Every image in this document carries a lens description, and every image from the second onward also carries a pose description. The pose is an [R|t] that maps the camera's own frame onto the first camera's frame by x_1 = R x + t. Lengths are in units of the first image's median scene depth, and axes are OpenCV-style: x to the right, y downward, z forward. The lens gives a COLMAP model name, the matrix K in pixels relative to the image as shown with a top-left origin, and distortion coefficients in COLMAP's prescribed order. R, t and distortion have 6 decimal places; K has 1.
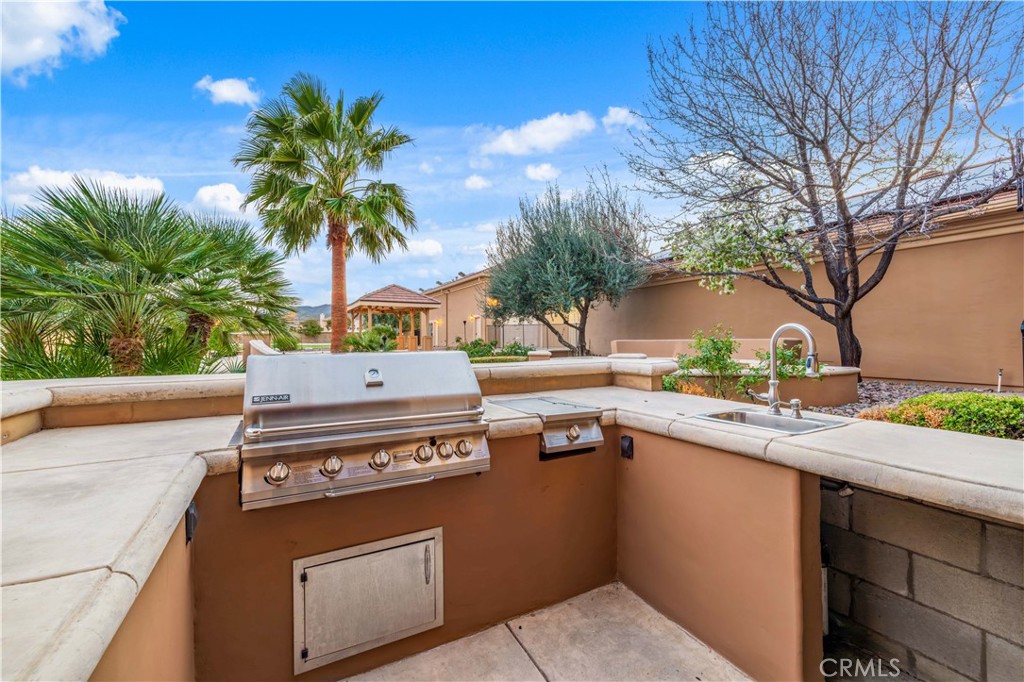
lens RADIAL K [[422.3, 0, 513.7], [0, 422.3, 339.4], [0, 0, 1]] dist [-0.000949, -0.000103]
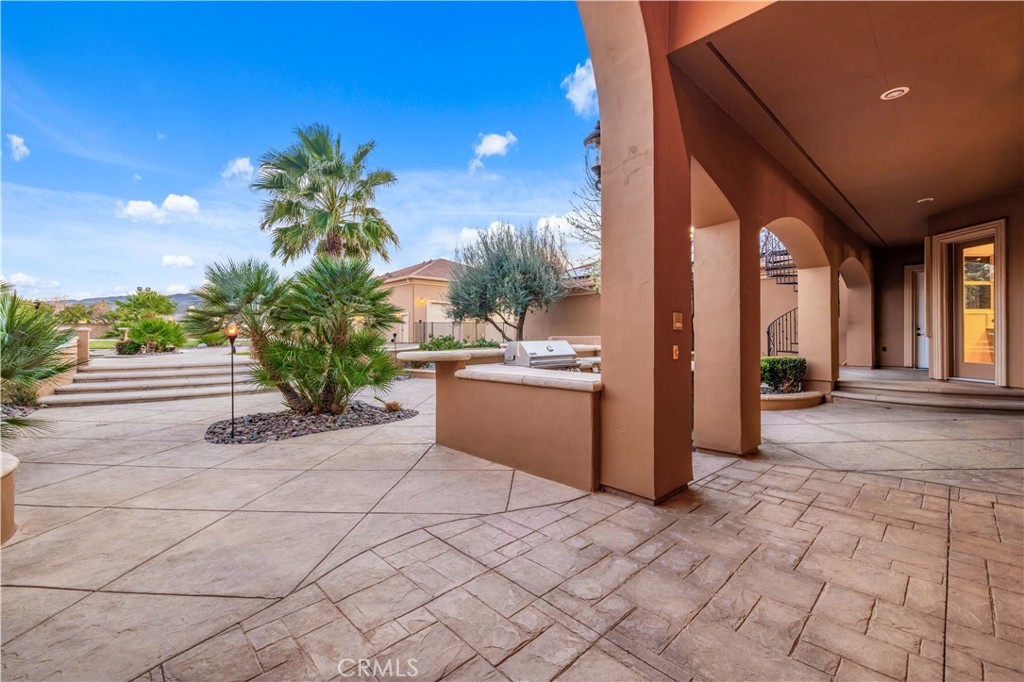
lens RADIAL K [[422.3, 0, 512.6], [0, 422.3, 337.6], [0, 0, 1]] dist [-0.000949, -0.000103]
pose [[0.969291, 0.000064, 0.245917, -0.199947], [-0.001708, 0.999978, 0.006471, -0.002120], [-0.245911, -0.006692, 0.969269, -0.292127]]
